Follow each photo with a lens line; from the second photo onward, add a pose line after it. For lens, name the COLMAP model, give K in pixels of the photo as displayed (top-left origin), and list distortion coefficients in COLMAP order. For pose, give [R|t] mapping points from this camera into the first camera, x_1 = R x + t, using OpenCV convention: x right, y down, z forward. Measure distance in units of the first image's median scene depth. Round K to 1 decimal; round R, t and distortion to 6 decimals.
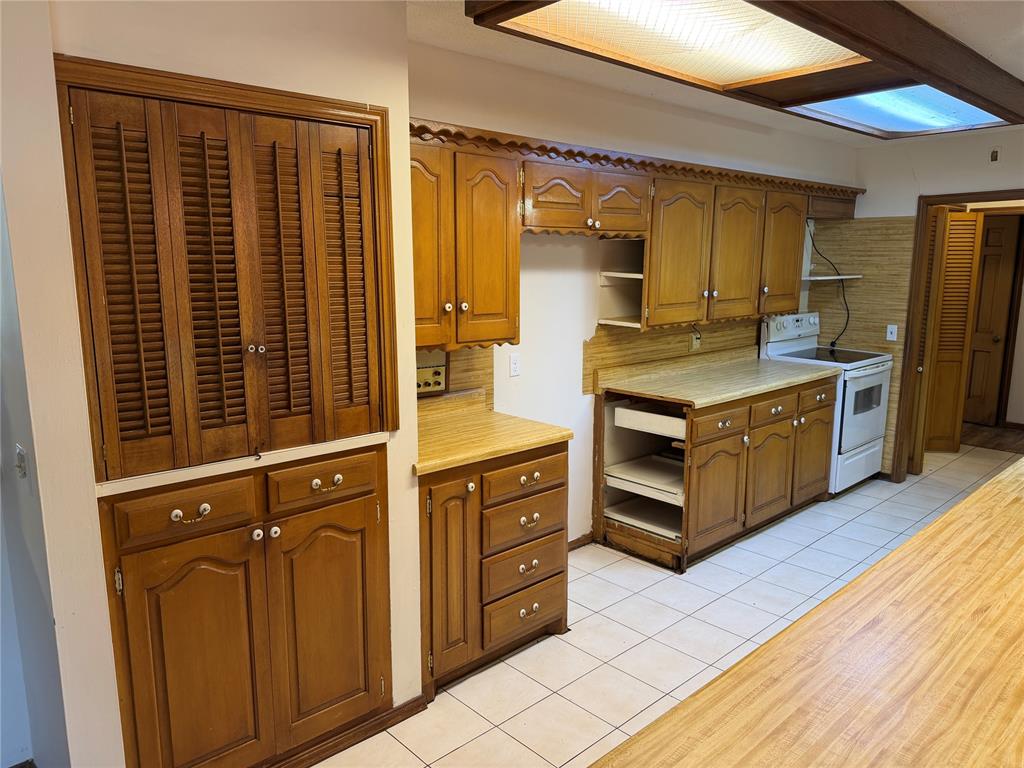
lens RADIAL K [[713.6, 0, 509.9], [0, 713.6, 384.0], [0, 0, 1]] dist [0.009257, -0.002581]
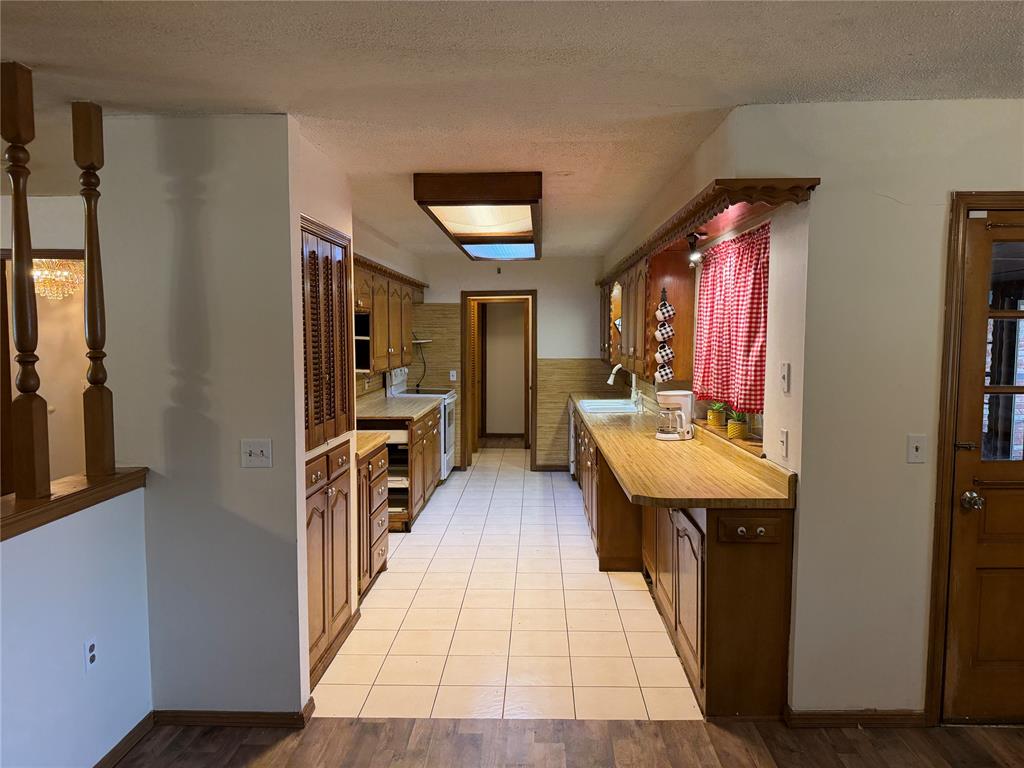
lens RADIAL K [[713.6, 0, 513.9], [0, 713.6, 385.7], [0, 0, 1]] dist [0.009257, -0.002581]
pose [[0.694732, -0.049736, 0.717547, -0.521280], [0.119451, 0.991731, -0.046911, 0.041440], [-0.709280, 0.118302, 0.694929, -0.189869]]
